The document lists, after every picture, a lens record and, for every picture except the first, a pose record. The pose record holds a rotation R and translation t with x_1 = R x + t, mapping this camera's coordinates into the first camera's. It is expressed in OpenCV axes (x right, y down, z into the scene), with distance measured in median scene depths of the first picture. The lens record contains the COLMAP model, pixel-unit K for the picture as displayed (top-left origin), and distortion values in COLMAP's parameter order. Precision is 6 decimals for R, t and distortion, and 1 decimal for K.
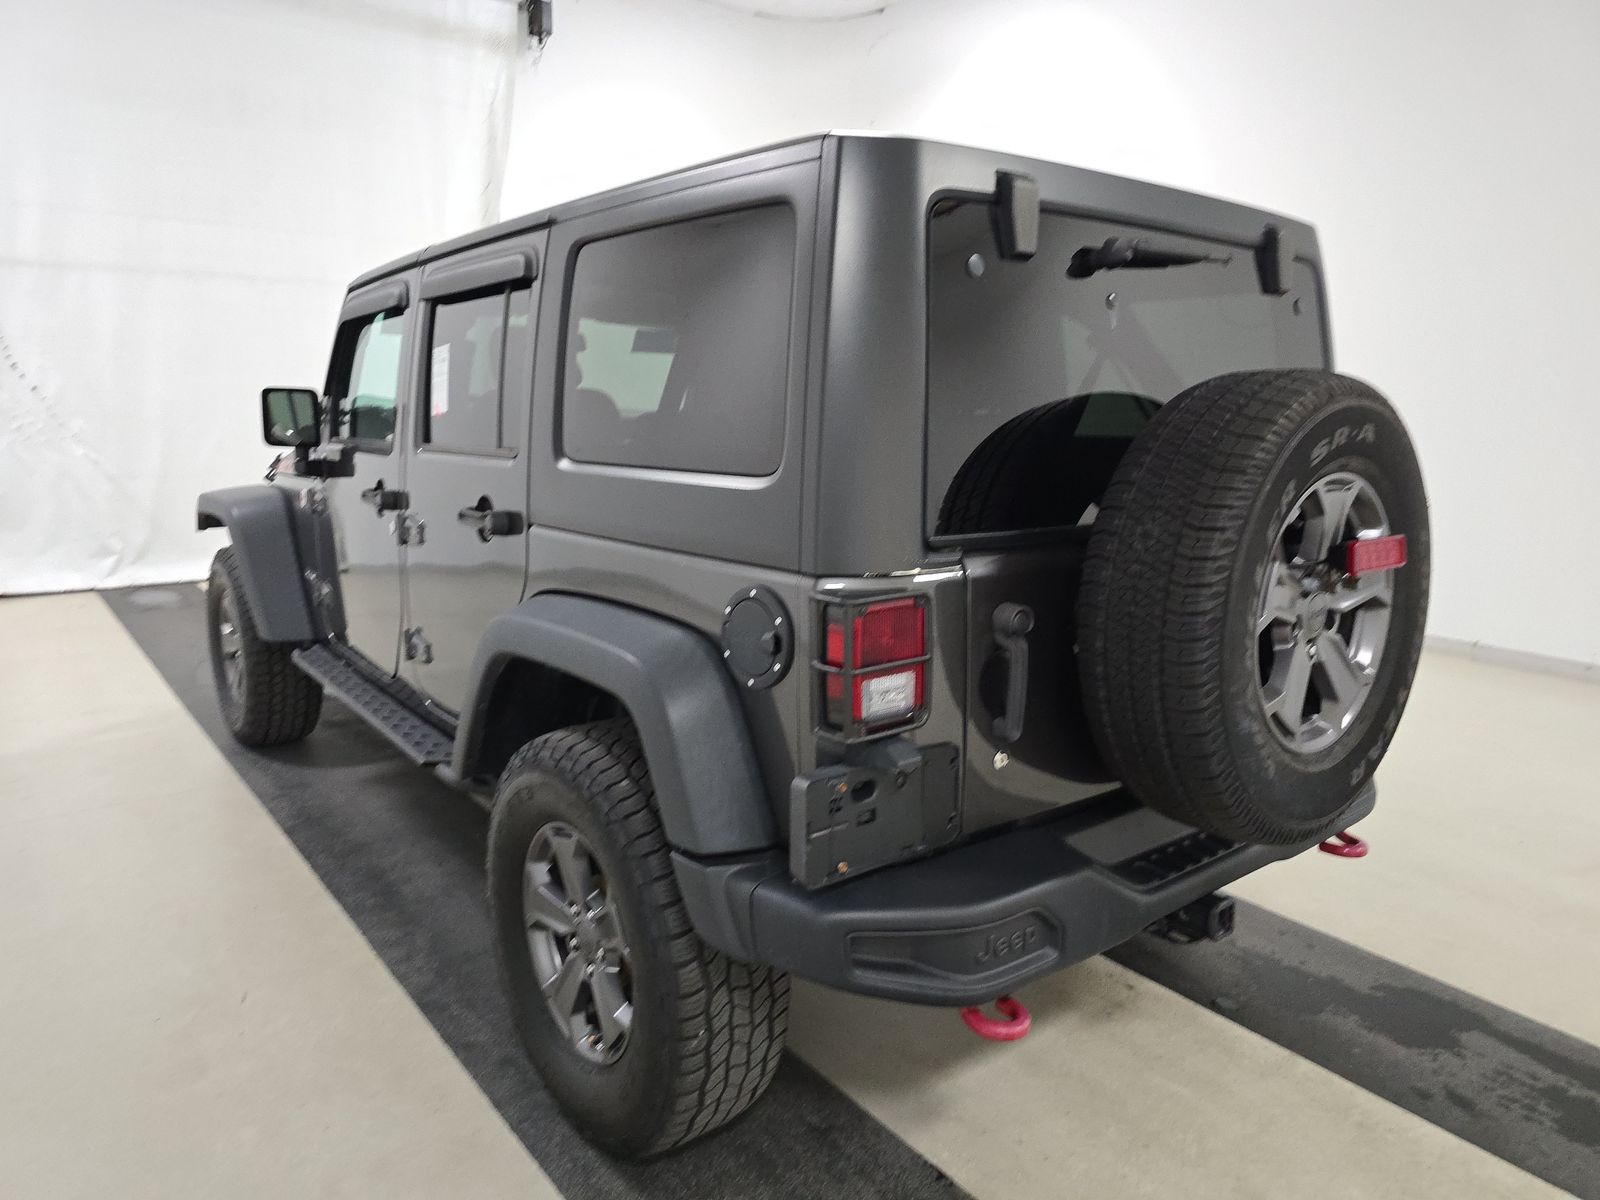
lens RADIAL K [[1092.5, 0, 795.8], [0, 1092.5, 603.1], [0, 0, 1]] dist [0.035999, -0.044836]
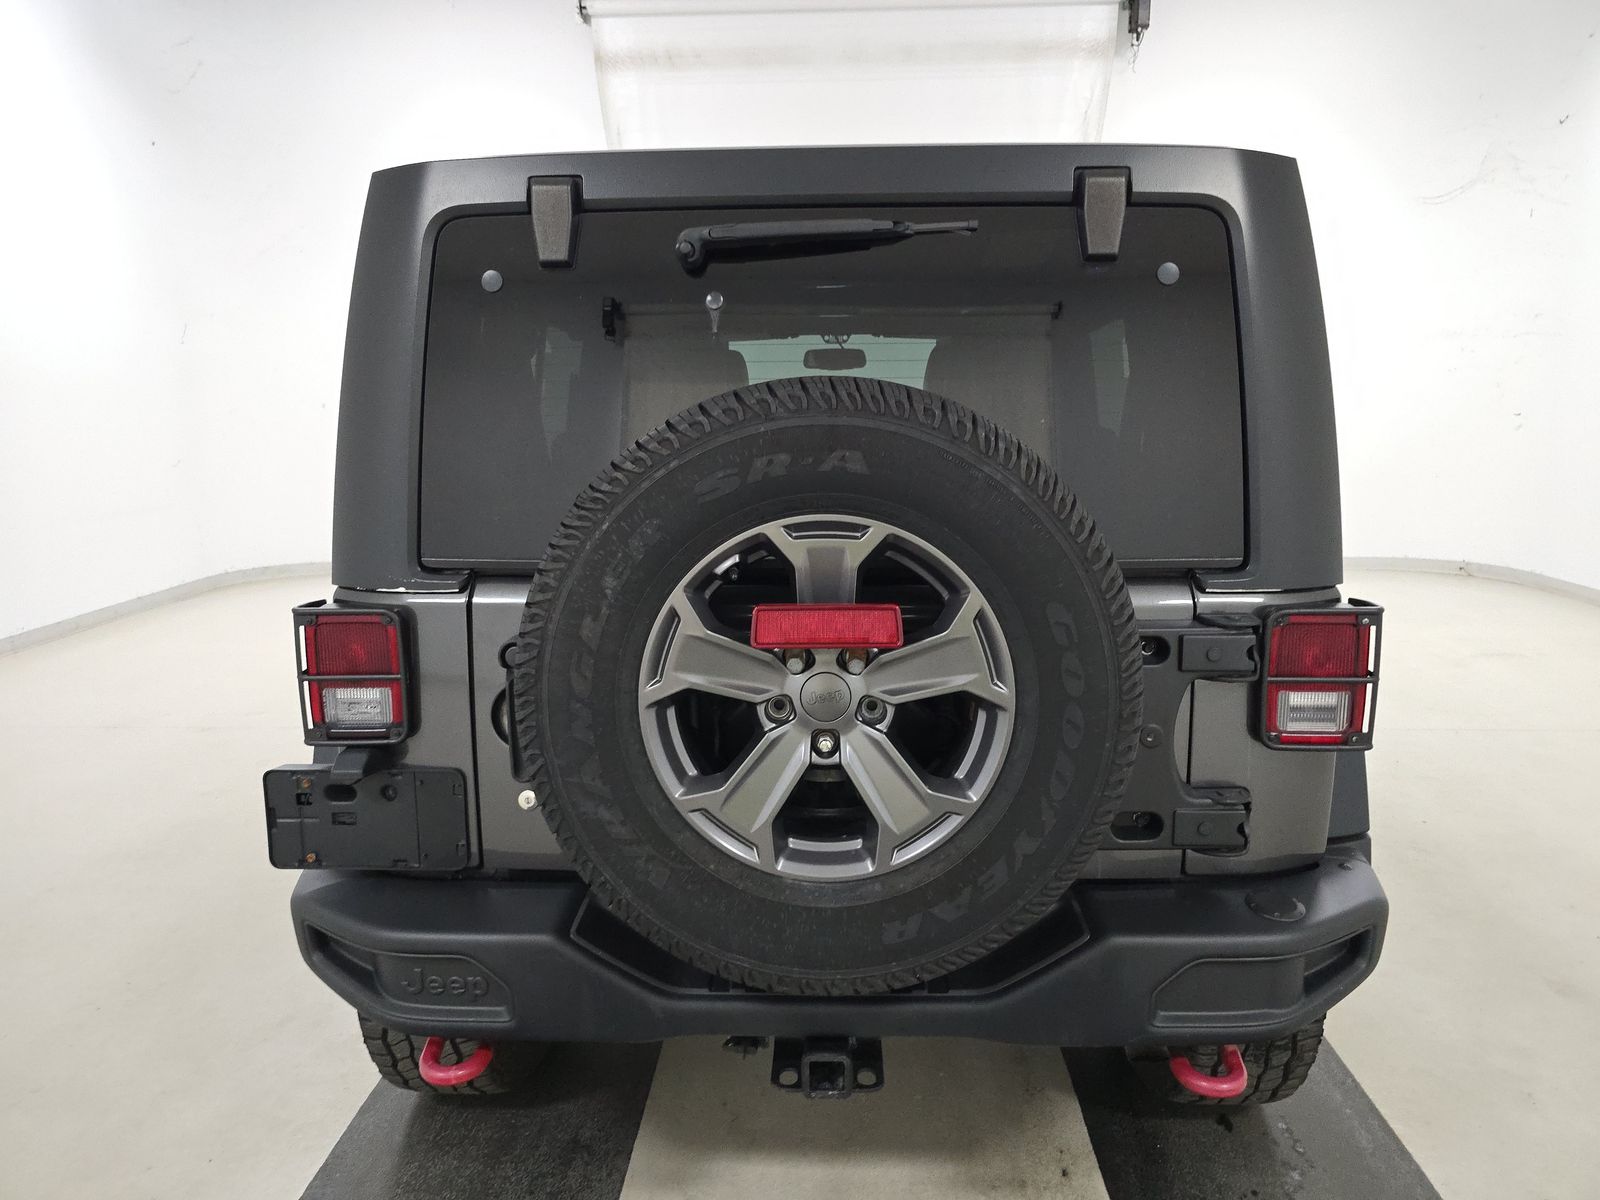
lens RADIAL K [[1092.5, 0, 795.8], [0, 1092.5, 603.1], [0, 0, 1]] dist [0.035999, -0.044836]
pose [[0.754751, 0.098300, -0.648604, 1.015979], [-0.102531, 0.994235, 0.031372, -0.084071], [0.647949, 0.042824, 0.760479, 0.451457]]
